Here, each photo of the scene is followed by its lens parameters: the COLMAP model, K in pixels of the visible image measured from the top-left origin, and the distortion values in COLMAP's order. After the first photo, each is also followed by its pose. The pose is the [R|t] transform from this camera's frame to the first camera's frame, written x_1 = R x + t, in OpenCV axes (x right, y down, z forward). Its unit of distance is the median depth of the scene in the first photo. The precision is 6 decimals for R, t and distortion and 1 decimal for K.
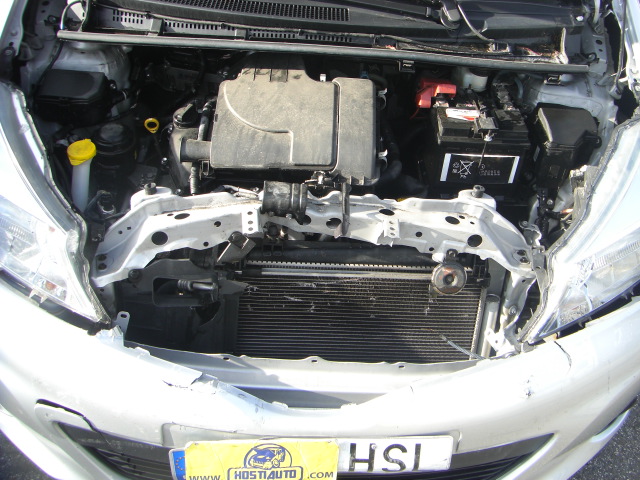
lens RADIAL K [[724.5, 0, 363.0], [0, 724.5, 197.4], [0, 0, 1]] dist [-0.189896, 0.122250]
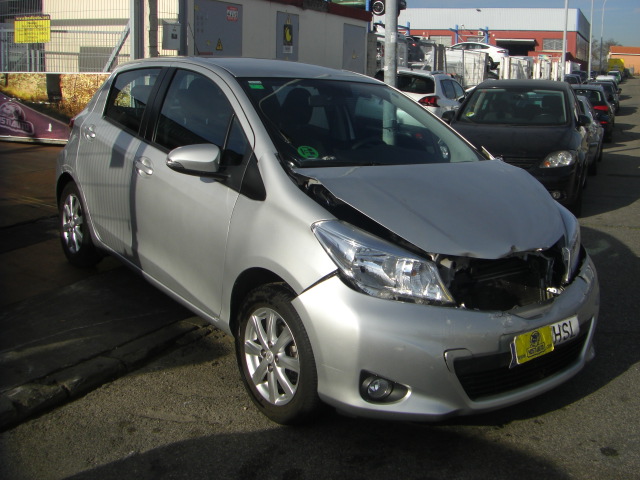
lens RADIAL K [[724.5, 0, 363.0], [0, 724.5, 197.4], [0, 0, 1]] dist [-0.189896, 0.122250]
pose [[0.788137, -0.148399, 0.597342, -1.662126], [0.384829, 0.876224, -0.290064, 0.378610], [-0.480361, 0.458485, 0.747693, -0.560628]]
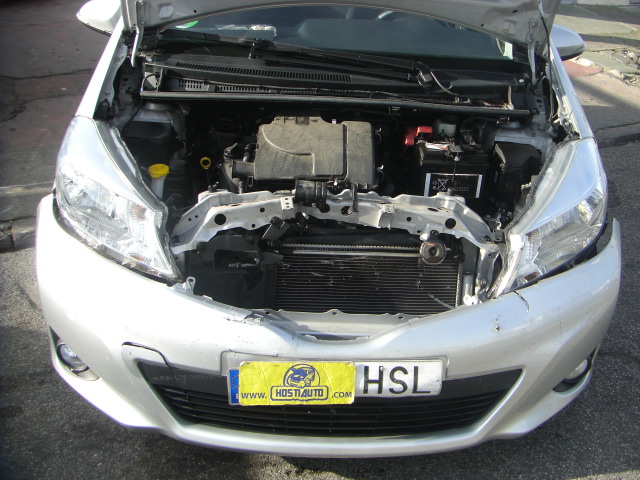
lens RADIAL K [[724.5, 0, 363.0], [0, 724.5, 197.4], [0, 0, 1]] dist [-0.189896, 0.122250]
pose [[0.999429, -0.031488, 0.012259, -0.024497], [0.033472, 0.972225, -0.231640, 0.322906], [-0.004625, 0.231919, 0.972724, -0.334060]]
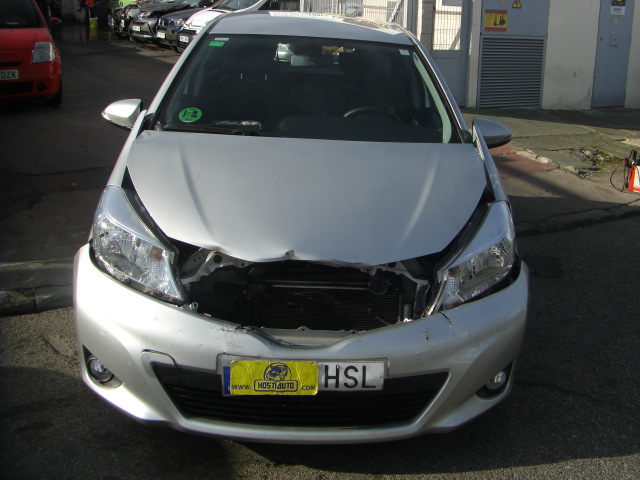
lens RADIAL K [[724.5, 0, 363.0], [0, 724.5, 197.4], [0, 0, 1]] dist [-0.189896, 0.122250]
pose [[0.998699, -0.039230, 0.032563, 0.031901], [0.048614, 0.925199, -0.376355, 0.582149], [-0.015363, 0.377449, 0.925903, -0.724553]]
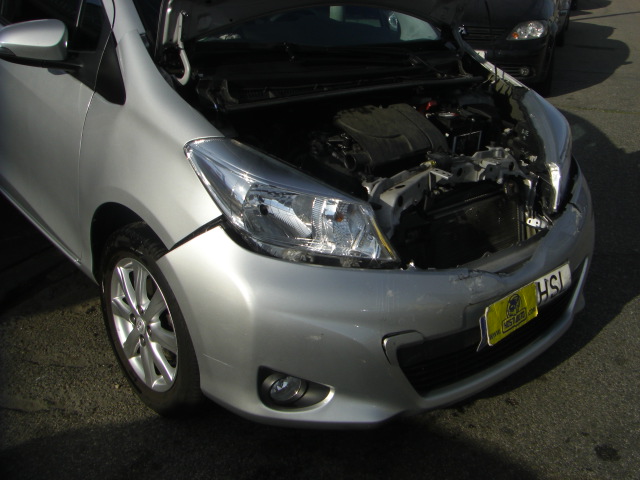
lens RADIAL K [[724.5, 0, 363.0], [0, 724.5, 197.4], [0, 0, 1]] dist [-0.189896, 0.122250]
pose [[0.751000, -0.261768, 0.606198, -1.166305], [0.396241, 0.913048, -0.096620, 0.153621], [-0.528196, 0.312763, 0.789423, -0.137733]]
